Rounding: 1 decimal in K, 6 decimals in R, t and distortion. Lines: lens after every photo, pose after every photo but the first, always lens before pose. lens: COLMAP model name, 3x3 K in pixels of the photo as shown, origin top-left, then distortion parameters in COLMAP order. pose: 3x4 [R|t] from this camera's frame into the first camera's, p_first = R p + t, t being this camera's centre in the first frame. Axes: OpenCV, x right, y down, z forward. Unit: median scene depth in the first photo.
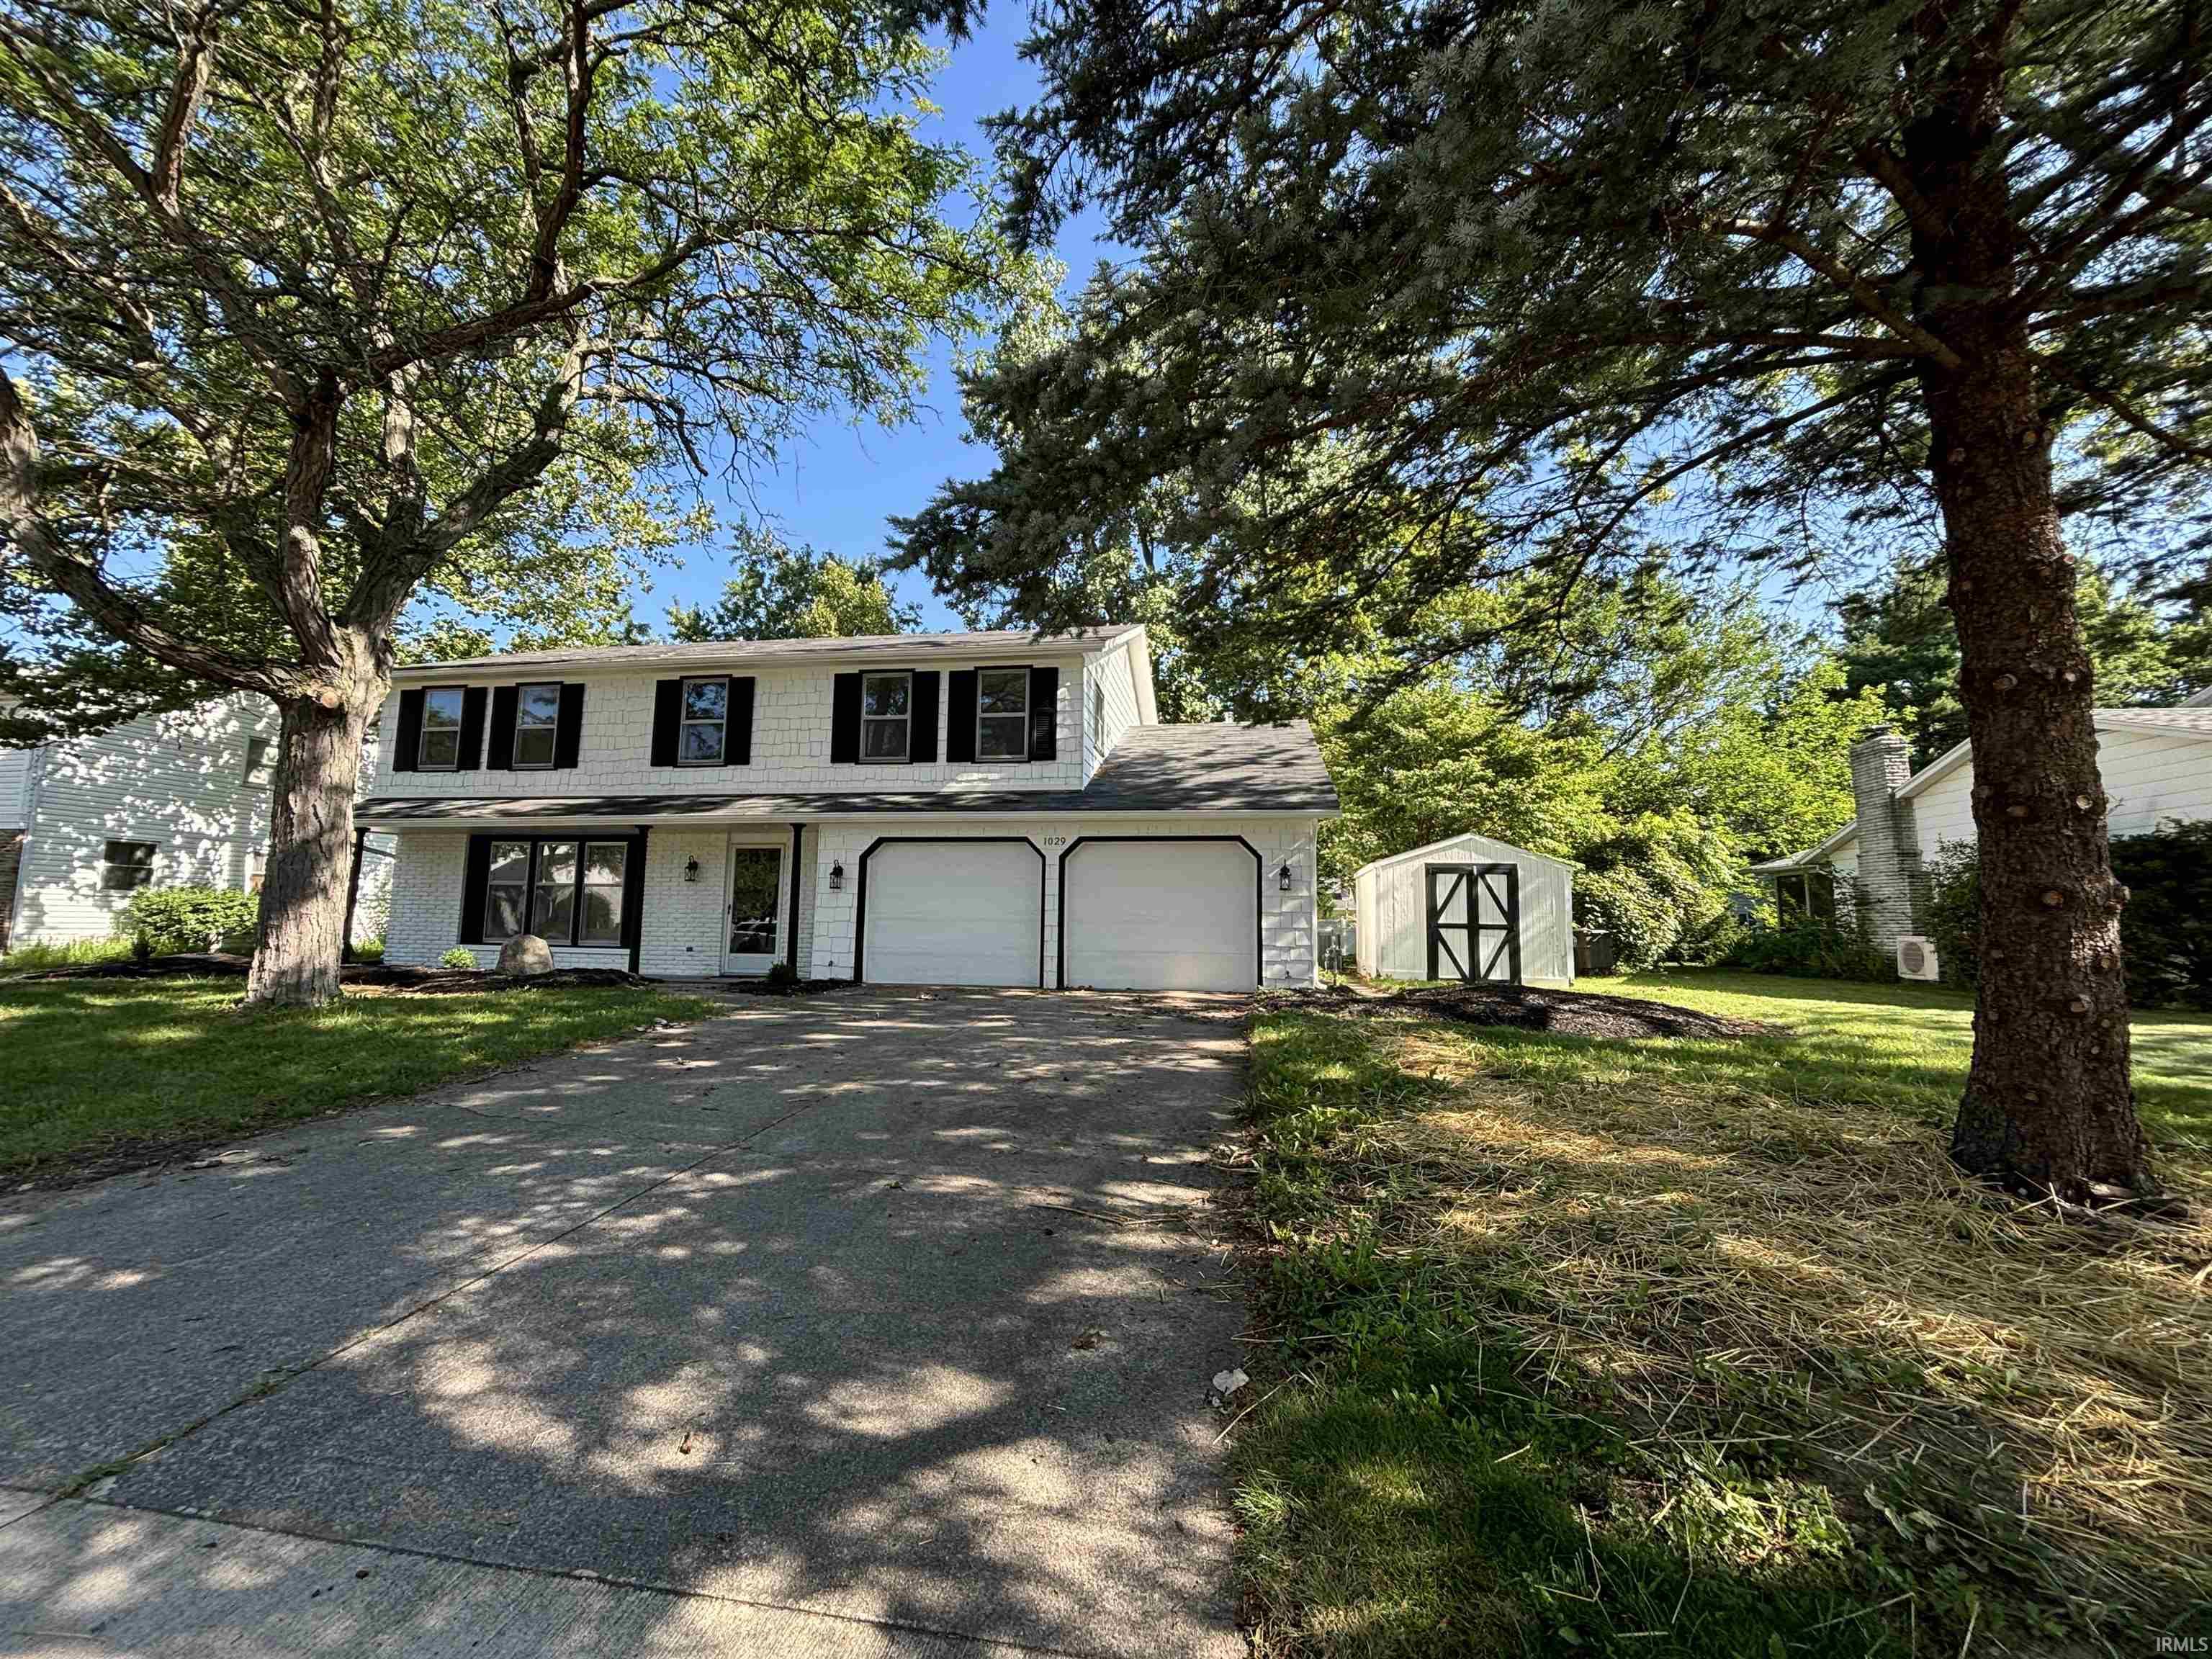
lens RADIAL K [[892.0, 0, 1089.1], [0, 892.0, 825.0], [0, 0, 1]] dist [-0.001069, 0.000739]
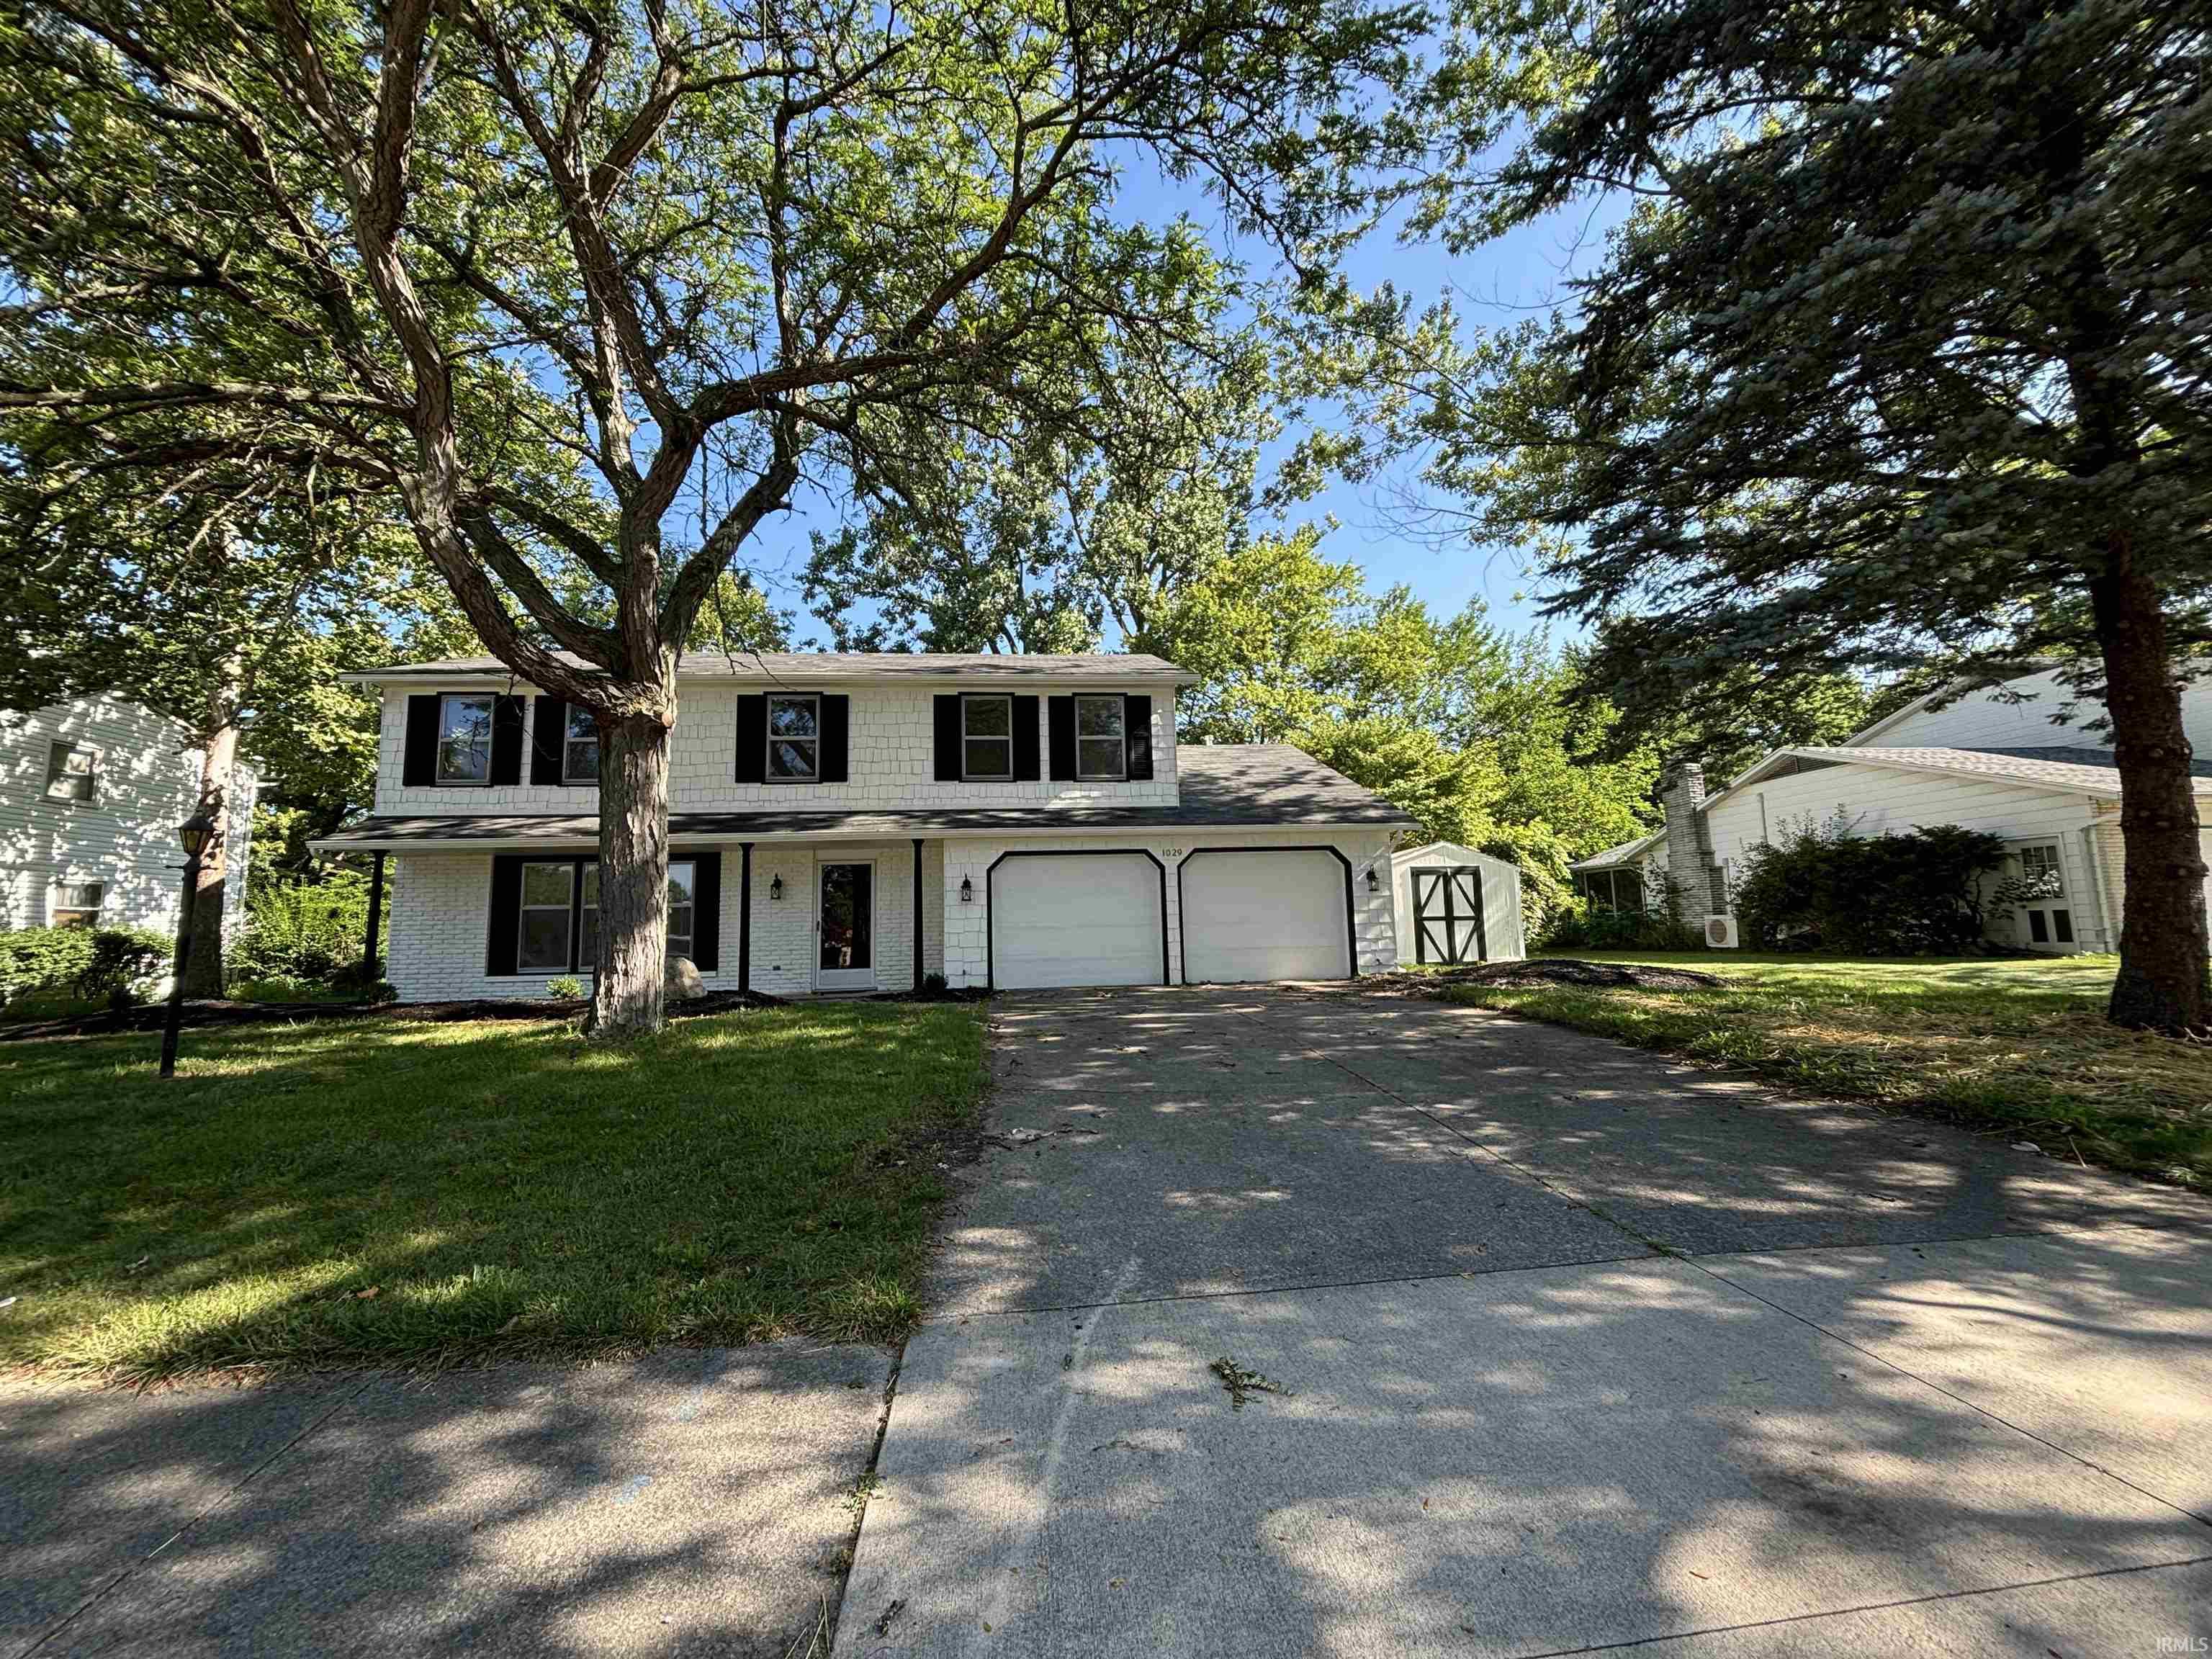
lens RADIAL K [[888.7, 0, 1092.9], [0, 888.7, 820.8], [0, 0, 1]] dist [0.000469, -0.000229]
pose [[0.964626, -0.005385, 0.263569, -0.374664], [0.010227, 0.999803, -0.017000, -0.003298], [-0.263425, 0.019094, 0.964491, -0.042375]]
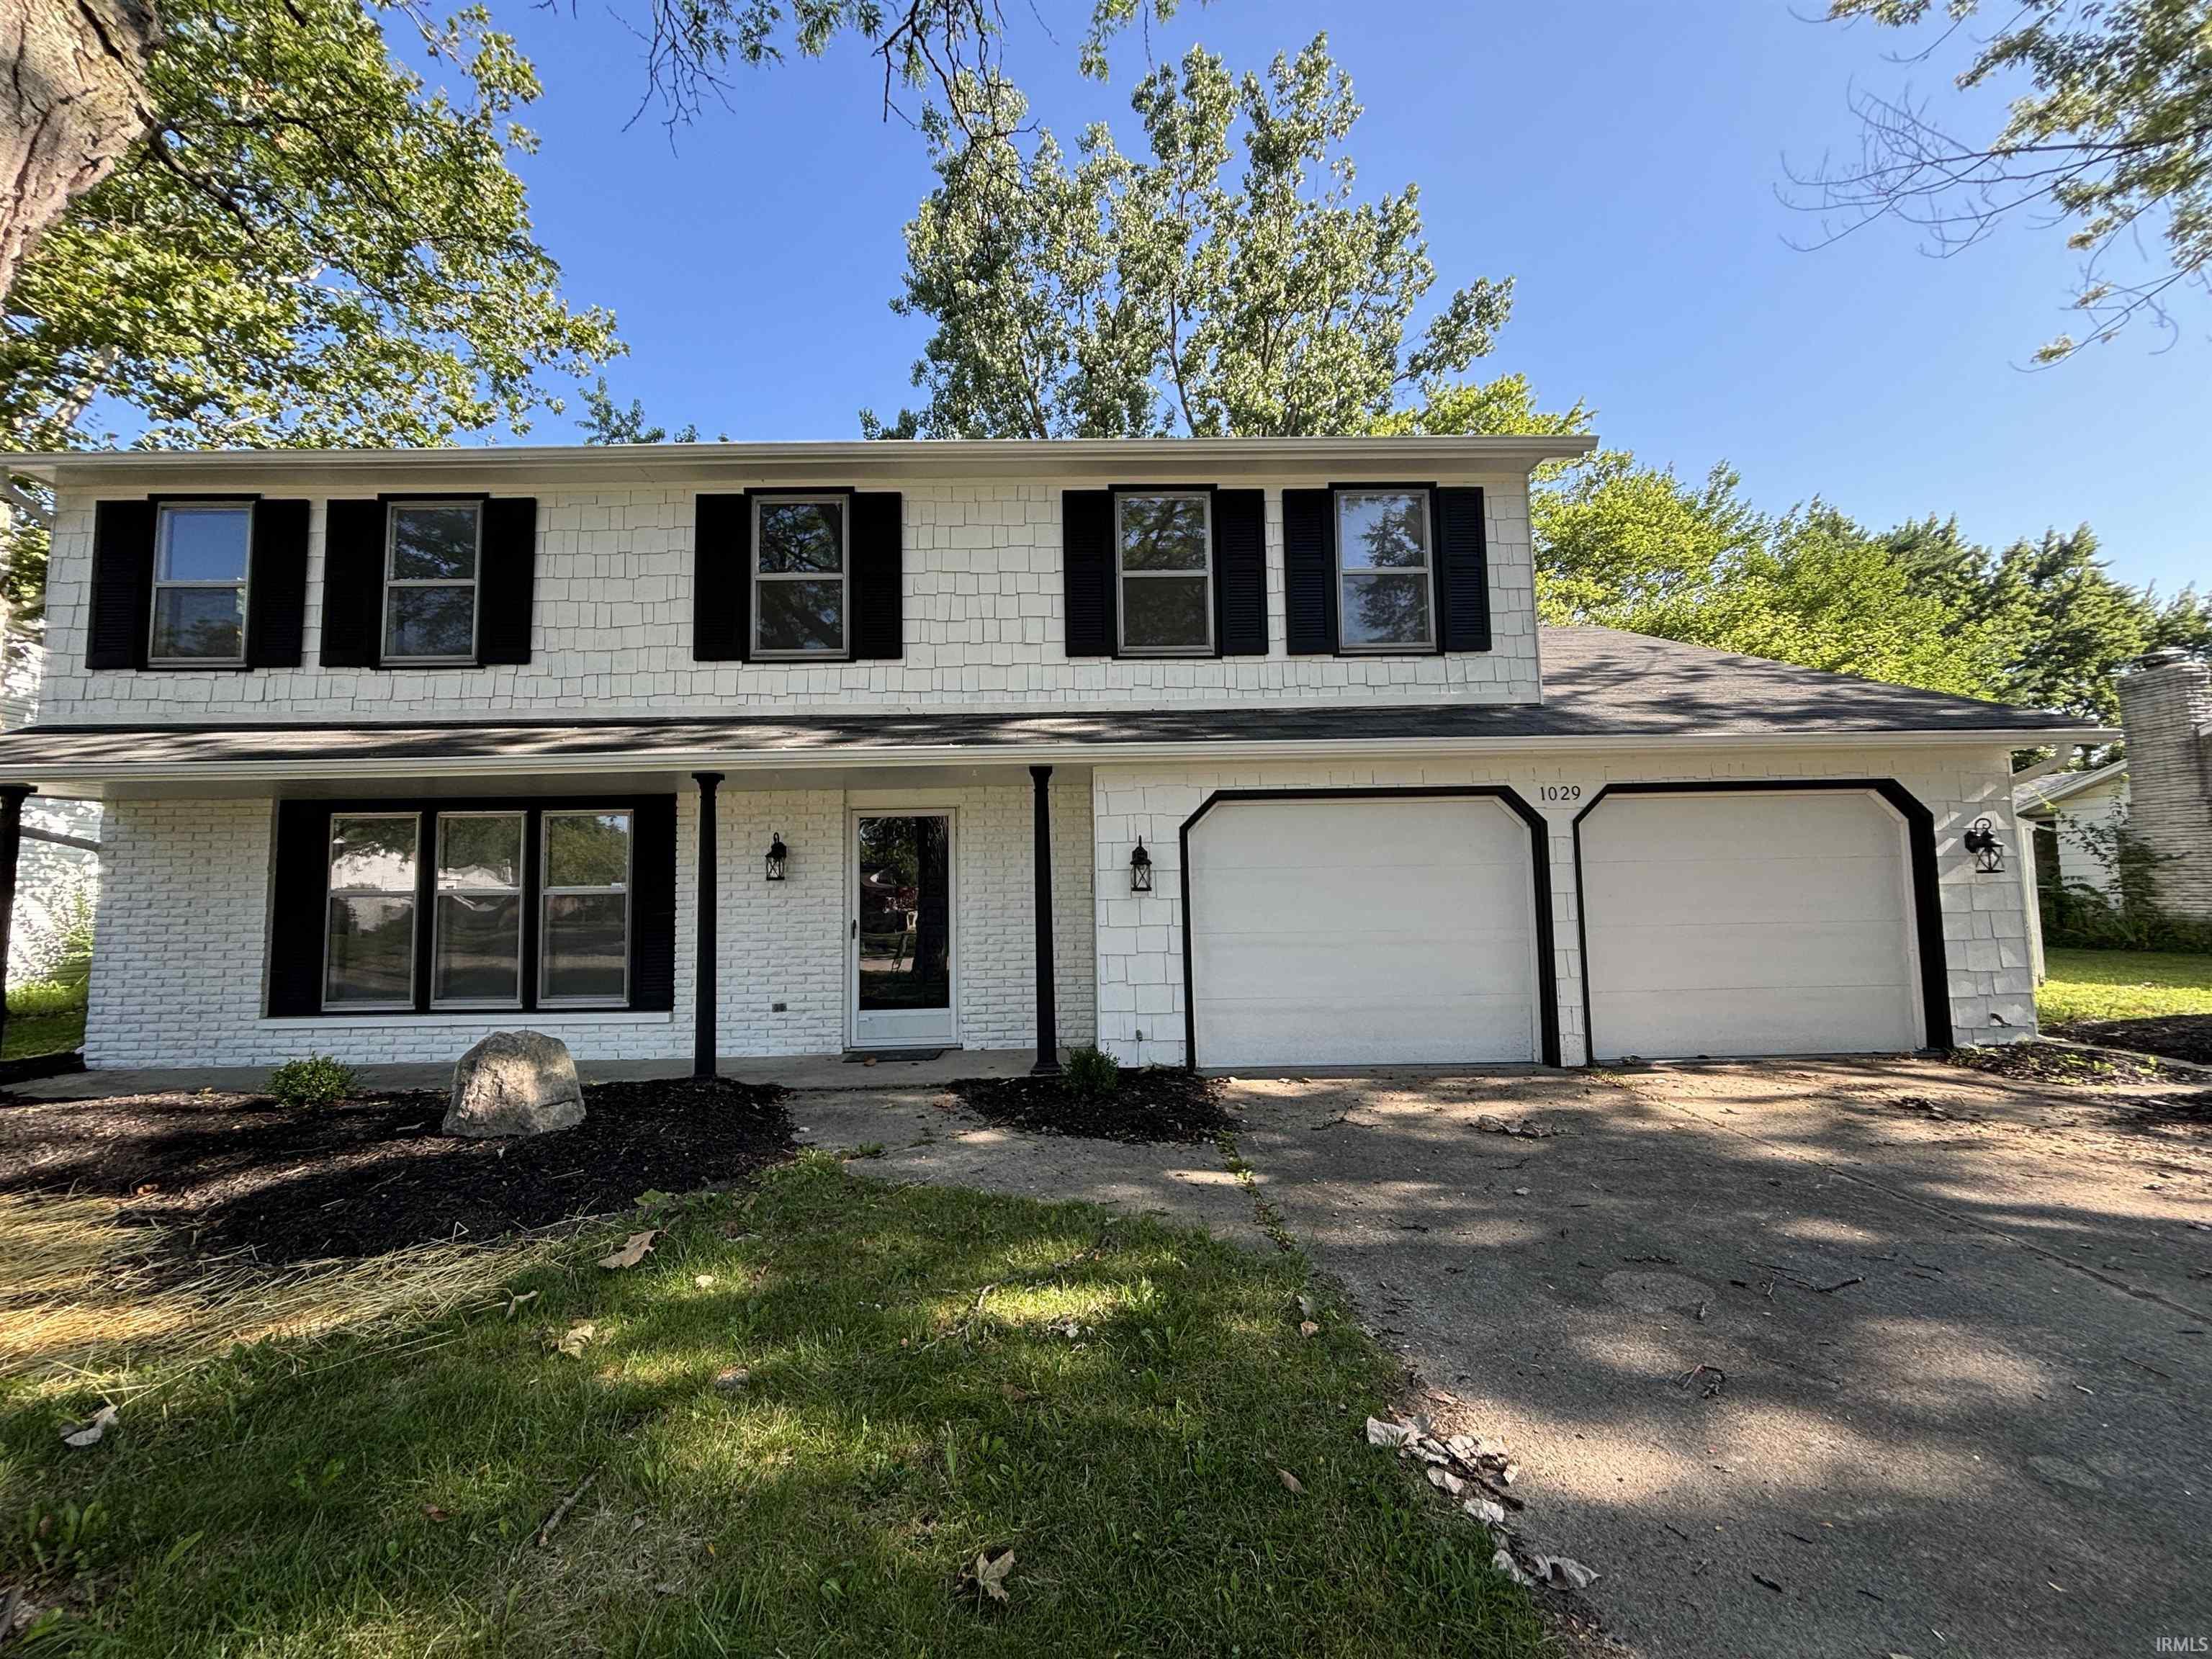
lens RADIAL K [[895.3, 0, 1076.8], [0, 895.3, 829.6], [0, 0, 1]] dist [0.014053, -0.000098]
pose [[0.984119, -0.018384, 0.176553, -0.371308], [0.011131, 0.999056, 0.041986, 0.012523], [-0.177158, -0.039354, 0.983395, 0.450942]]
